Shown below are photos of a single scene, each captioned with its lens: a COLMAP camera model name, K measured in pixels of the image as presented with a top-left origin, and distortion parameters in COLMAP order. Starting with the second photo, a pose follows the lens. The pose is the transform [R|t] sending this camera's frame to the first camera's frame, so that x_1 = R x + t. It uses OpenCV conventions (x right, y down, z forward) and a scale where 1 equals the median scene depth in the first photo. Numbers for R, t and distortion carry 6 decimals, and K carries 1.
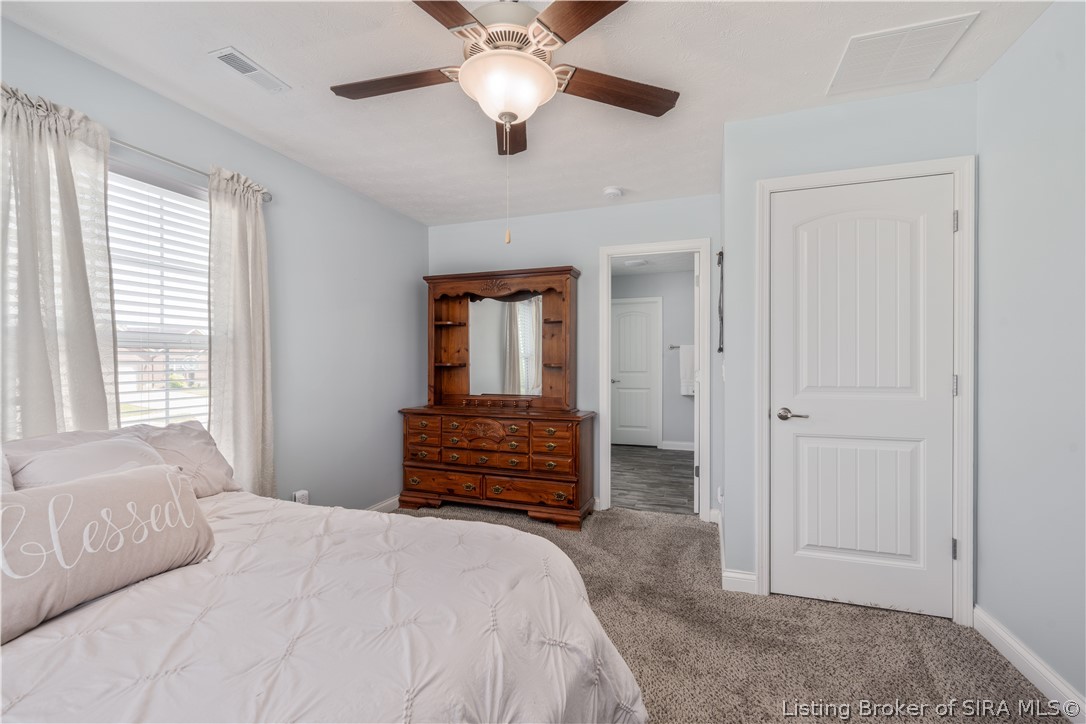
lens RADIAL K [[465.5, 0, 540.2], [0, 465.5, 359.4], [0, 0, 1]] dist [-0.003432, -0.000362]
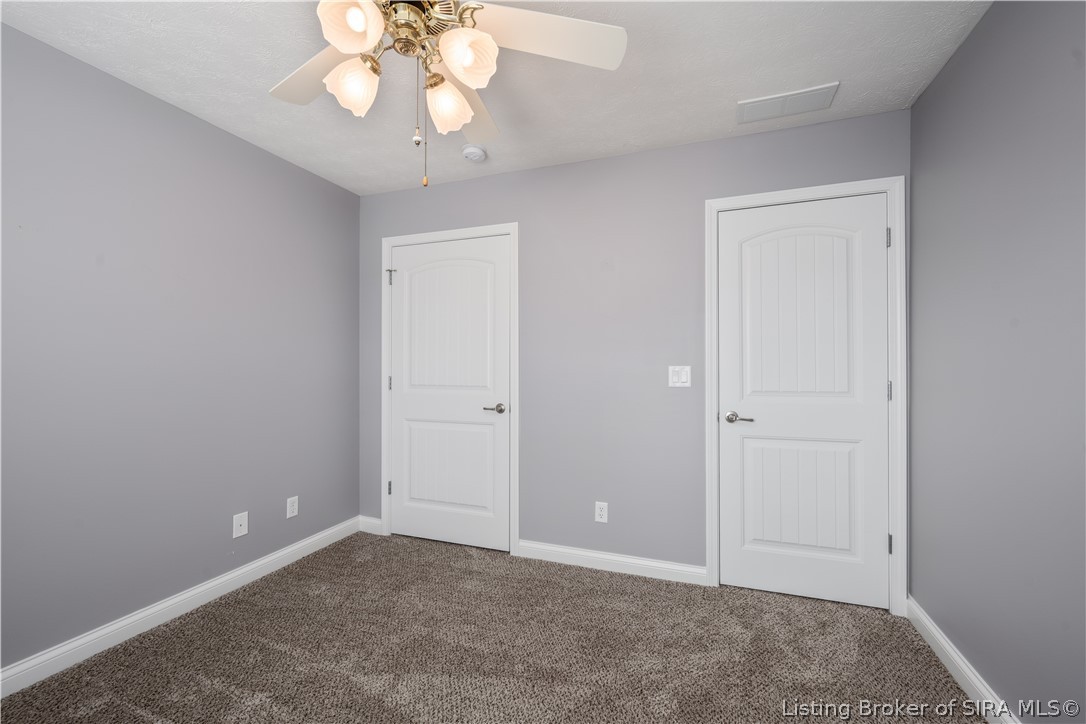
lens RADIAL K [[443.8, 0, 546.4], [0, 443.8, 365.6], [0, 0, 1]] dist [0.018752, -0.000186]
pose [[0.999995, -0.003153, -0.000961, 0.100765], [0.003149, 0.999990, -0.003266, 0.000146], [0.000971, 0.003263, 0.999994, -0.034530]]
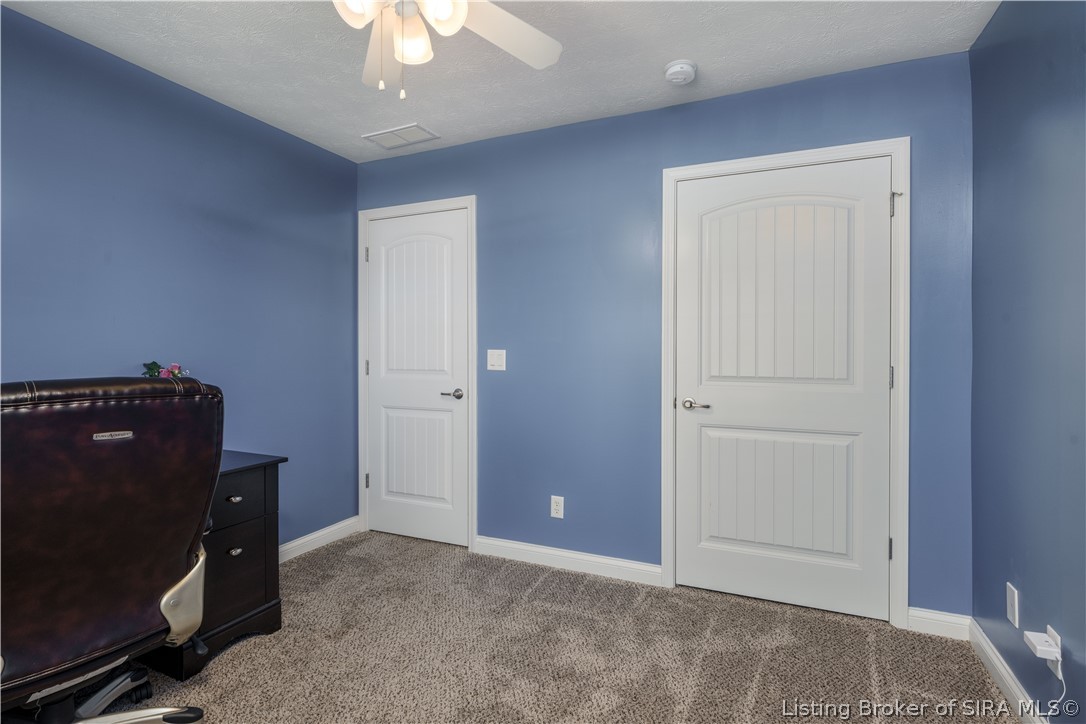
lens RADIAL K [[513.8, 0, 562.4], [0, 513.8, 346.0], [0, 0, 1]] dist [-0.003426, 0.001236]
pose [[0.998049, -0.001479, -0.062423, 0.333965], [0.000950, 0.999963, -0.008495, 0.001682], [0.062433, 0.008419, 0.998014, -0.117108]]
